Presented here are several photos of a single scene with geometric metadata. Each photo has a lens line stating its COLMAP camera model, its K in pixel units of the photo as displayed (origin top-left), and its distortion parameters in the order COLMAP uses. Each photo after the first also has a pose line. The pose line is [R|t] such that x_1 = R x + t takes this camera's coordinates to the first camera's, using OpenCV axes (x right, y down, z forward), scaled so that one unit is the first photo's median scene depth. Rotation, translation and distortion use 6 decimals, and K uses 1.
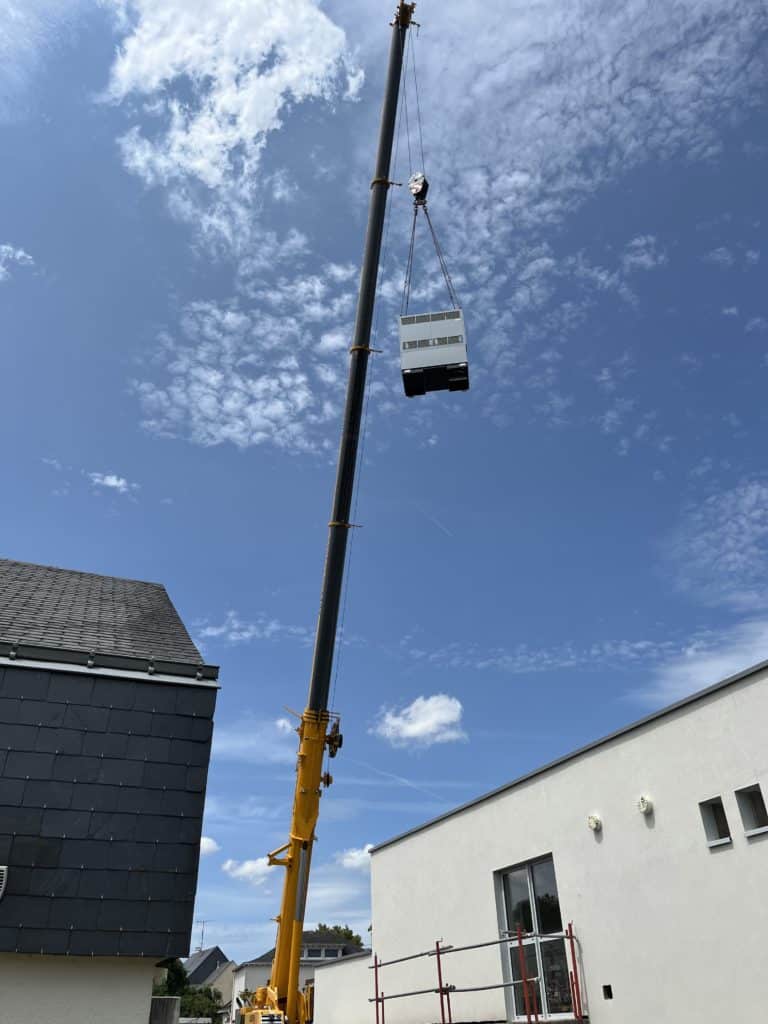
lens RADIAL K [[807.9, 0, 390.5], [0, 807.9, 532.8], [0, 0, 1]] dist [0.102559, -0.140862]
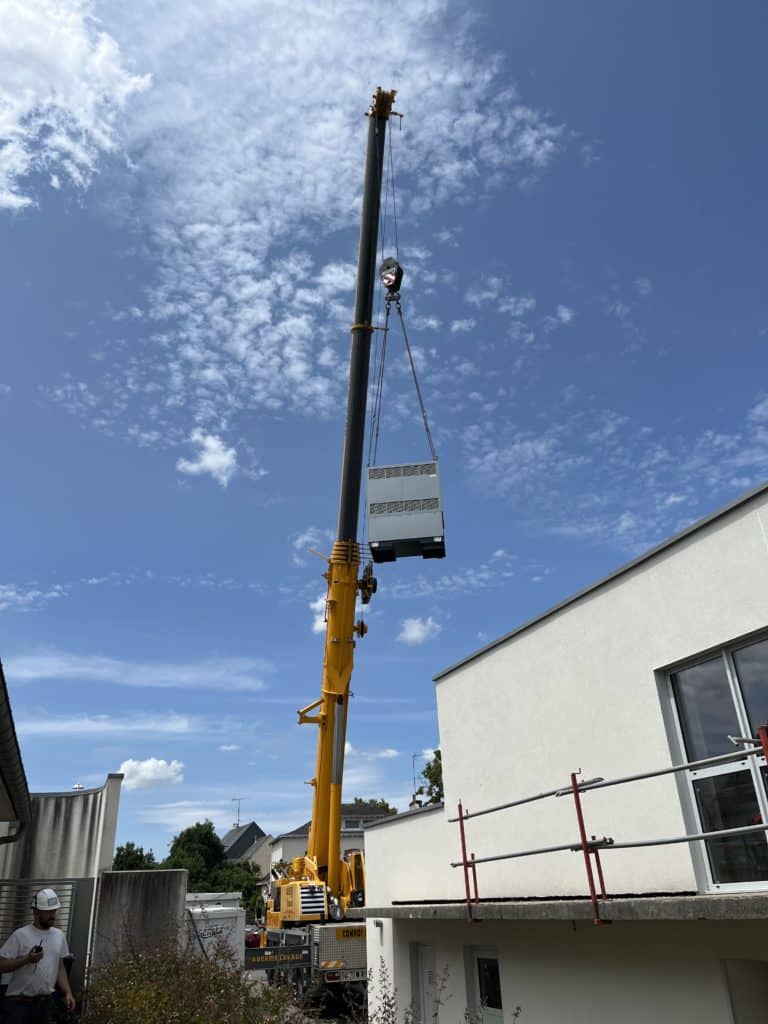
lens RADIAL K [[807.9, 0, 390.5], [0, 807.9, 532.8], [0, 0, 1]] dist [0.102559, -0.140862]
pose [[0.999080, -0.036257, -0.022919, -0.024936], [0.038872, 0.991211, 0.126449, 0.098716], [0.018133, -0.127224, 0.991708, 0.172381]]
